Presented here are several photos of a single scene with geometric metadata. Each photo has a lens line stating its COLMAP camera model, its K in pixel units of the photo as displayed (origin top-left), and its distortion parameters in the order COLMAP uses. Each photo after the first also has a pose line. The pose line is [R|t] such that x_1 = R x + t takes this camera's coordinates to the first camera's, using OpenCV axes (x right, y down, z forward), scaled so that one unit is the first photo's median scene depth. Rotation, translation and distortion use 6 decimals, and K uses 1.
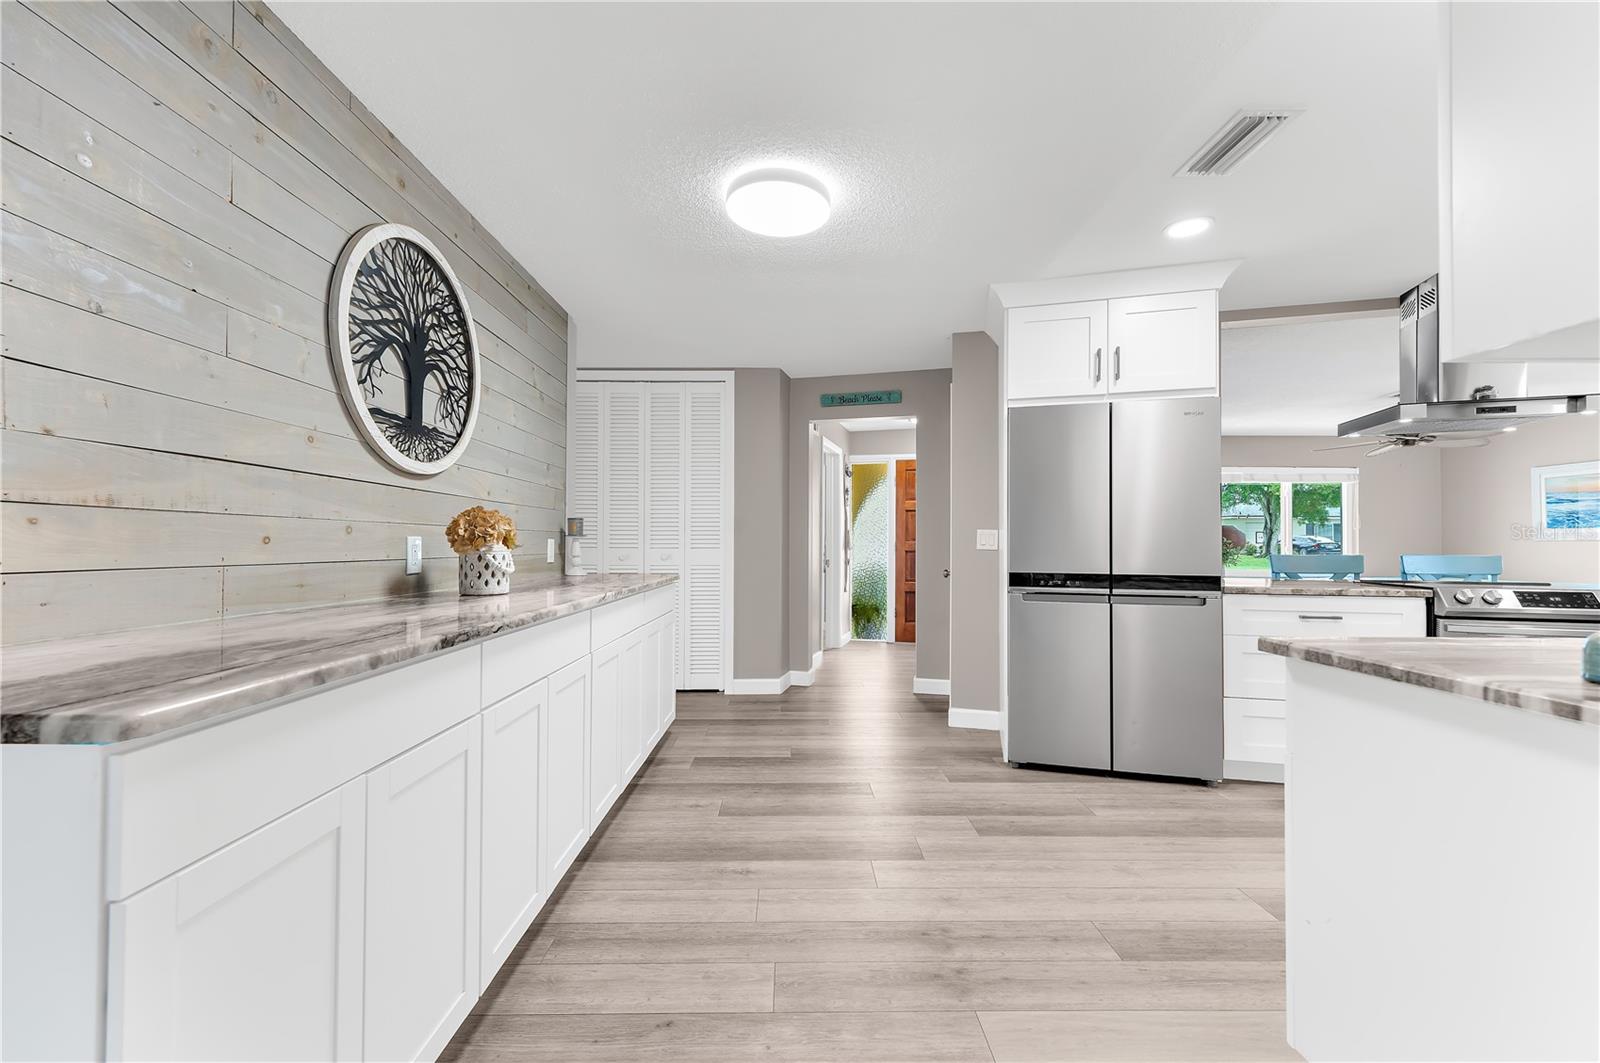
lens RADIAL K [[650.1, 0, 795.3], [0, 650.1, 538.0], [0, 0, 1]] dist [0.009039, -0.002656]
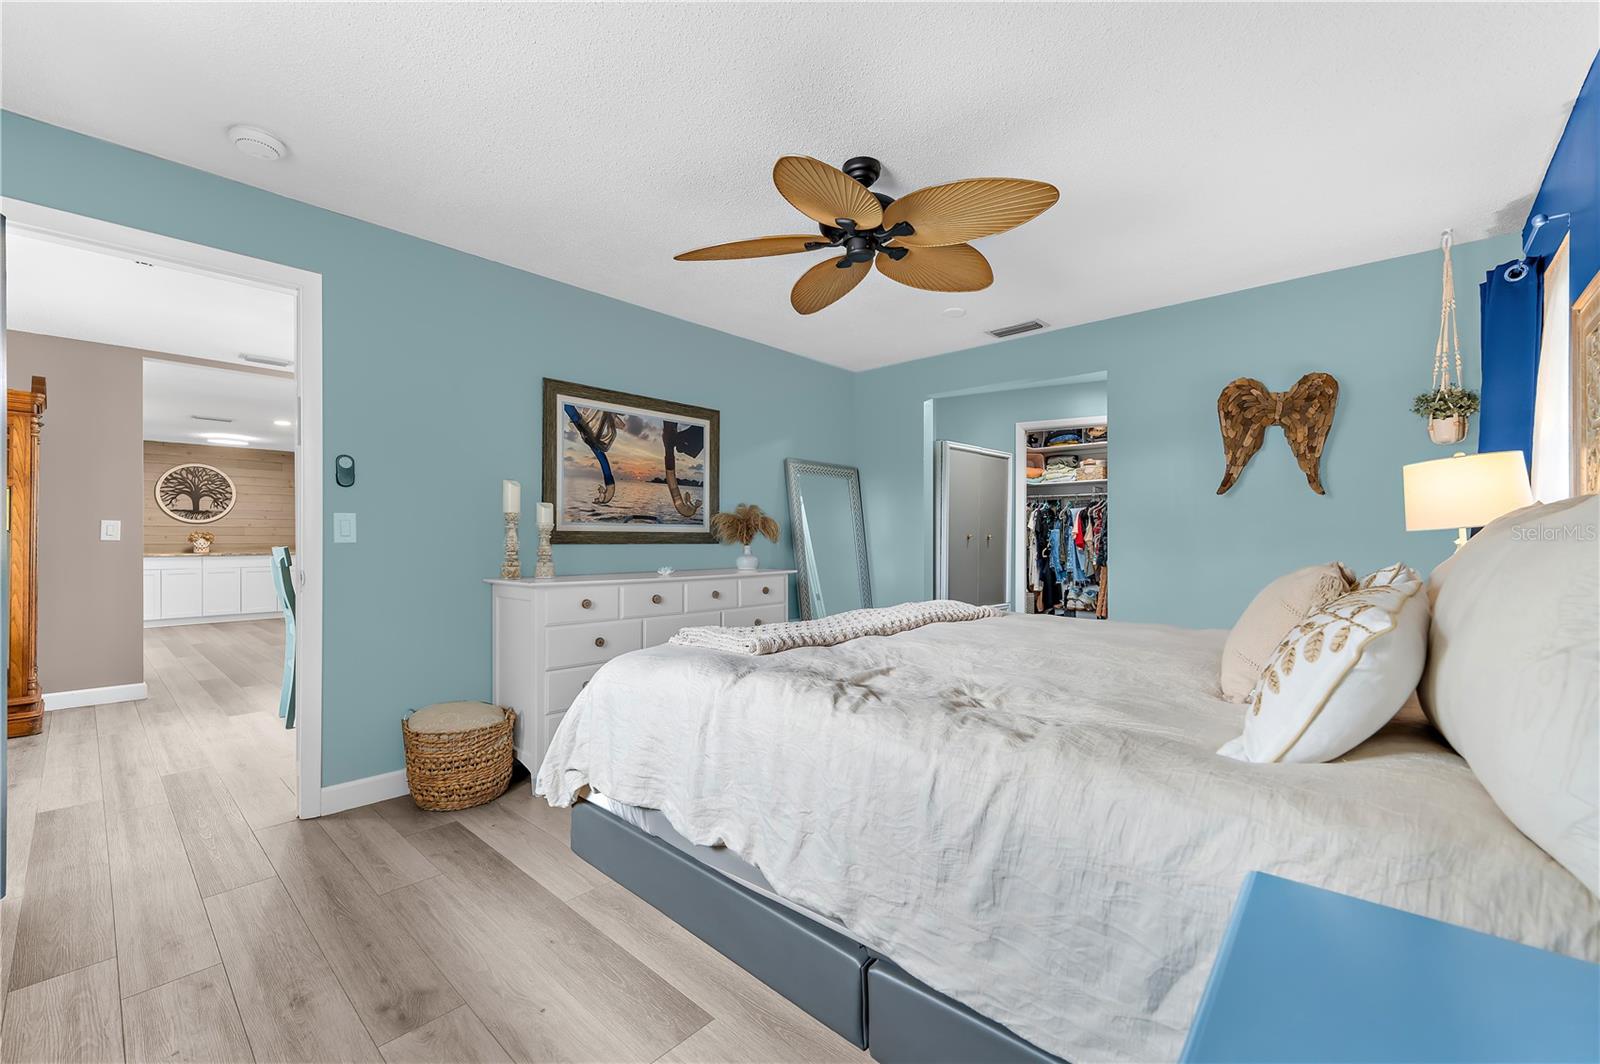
lens RADIAL K [[650.1, 0, 795.3], [0, 650.1, 538.5], [0, 0, 1]] dist [0.009039, -0.002656]
pose [[0.735711, -0.006450, -0.677265, 4.292148], [0.012380, 0.999916, 0.003926, 0.024205], [0.677182, -0.011273, 0.735729, 0.466565]]
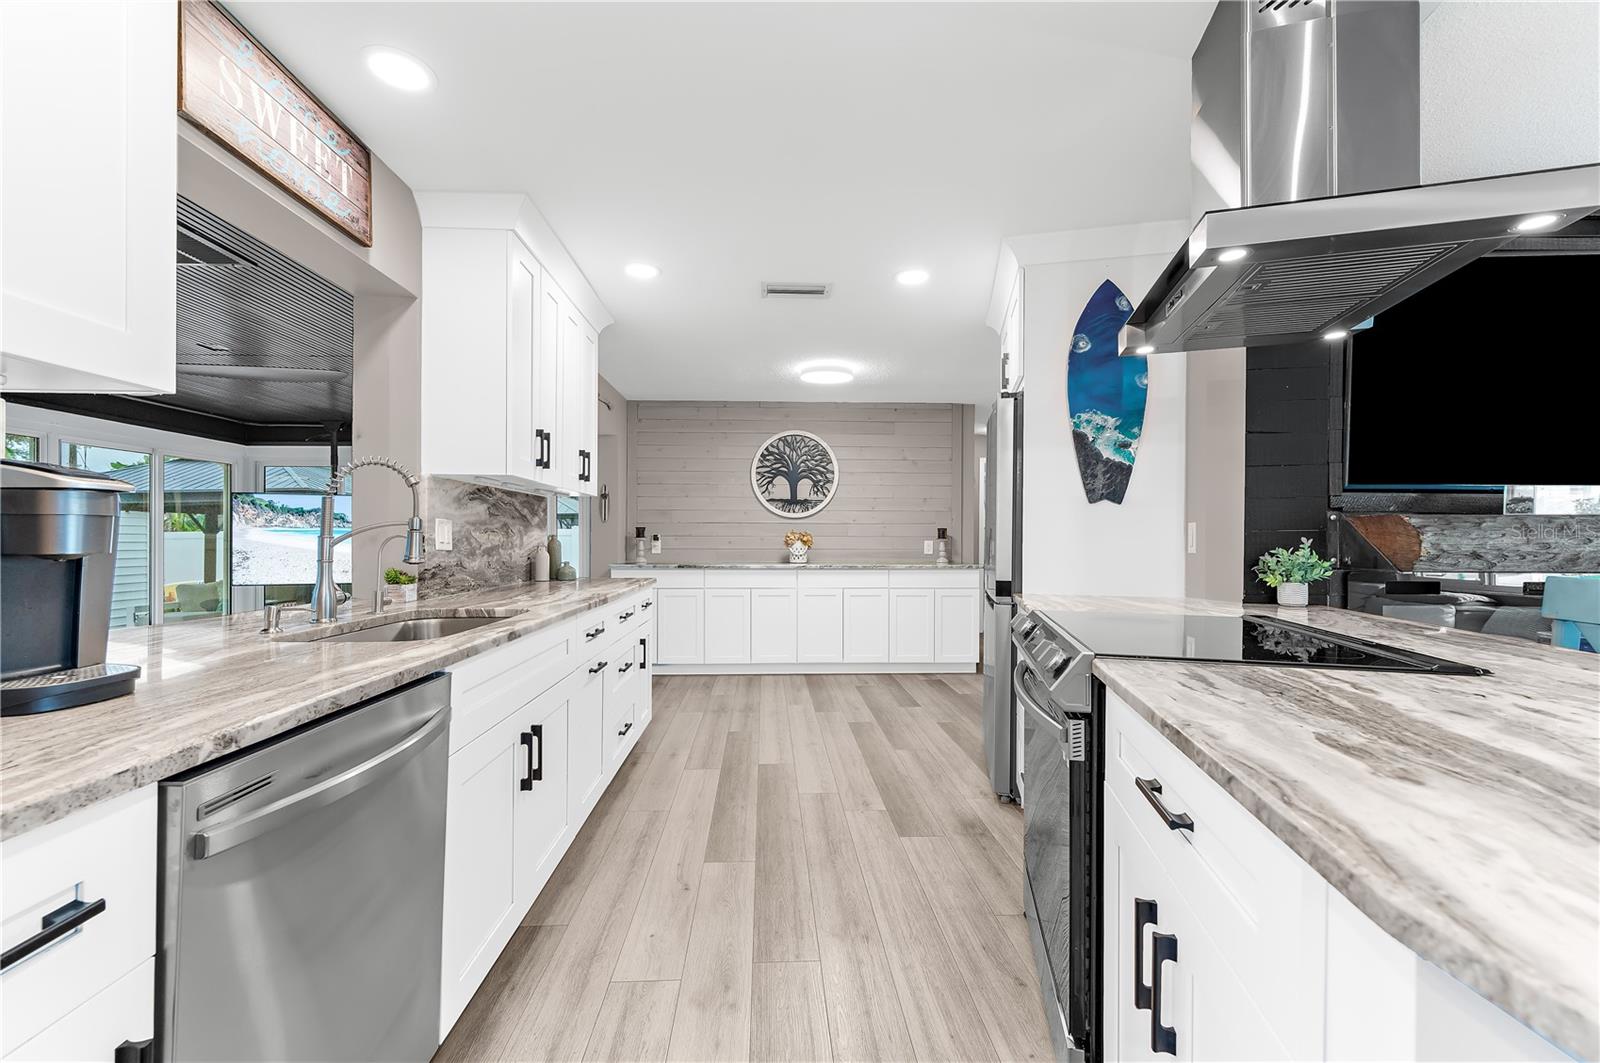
lens RADIAL K [[650.1, 0, 795.3], [0, 650.1, 538.0], [0, 0, 1]] dist [0.009039, -0.002656]
pose [[0.039204, -0.003808, -0.999224, 1.880438], [0.008548, 0.999957, -0.003475, -0.004927], [0.999195, -0.008406, 0.039235, 0.787469]]
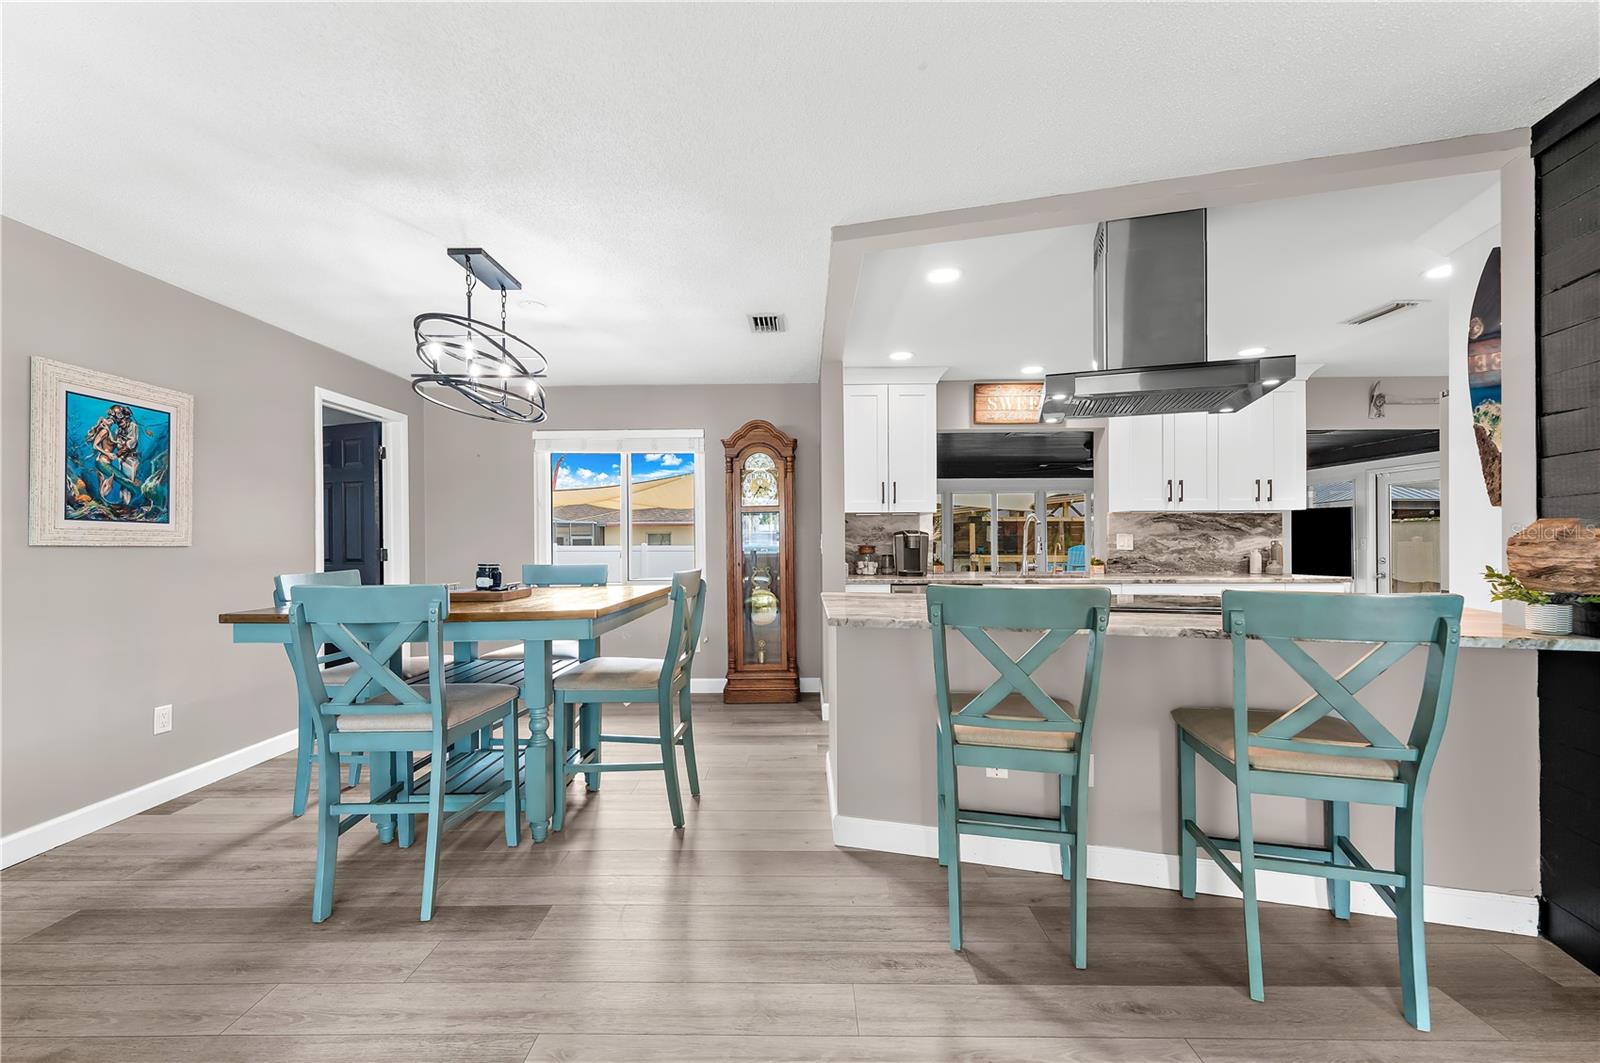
lens RADIAL K [[650.1, 0, 795.3], [0, 650.1, 538.0], [0, 0, 1]] dist [0.009039, -0.002656]
pose [[-0.999883, 0.001795, 0.015186, 1.815141], [0.001585, 0.999903, -0.013848, -0.004512], [-0.015209, -0.013822, -0.999789, 2.270995]]
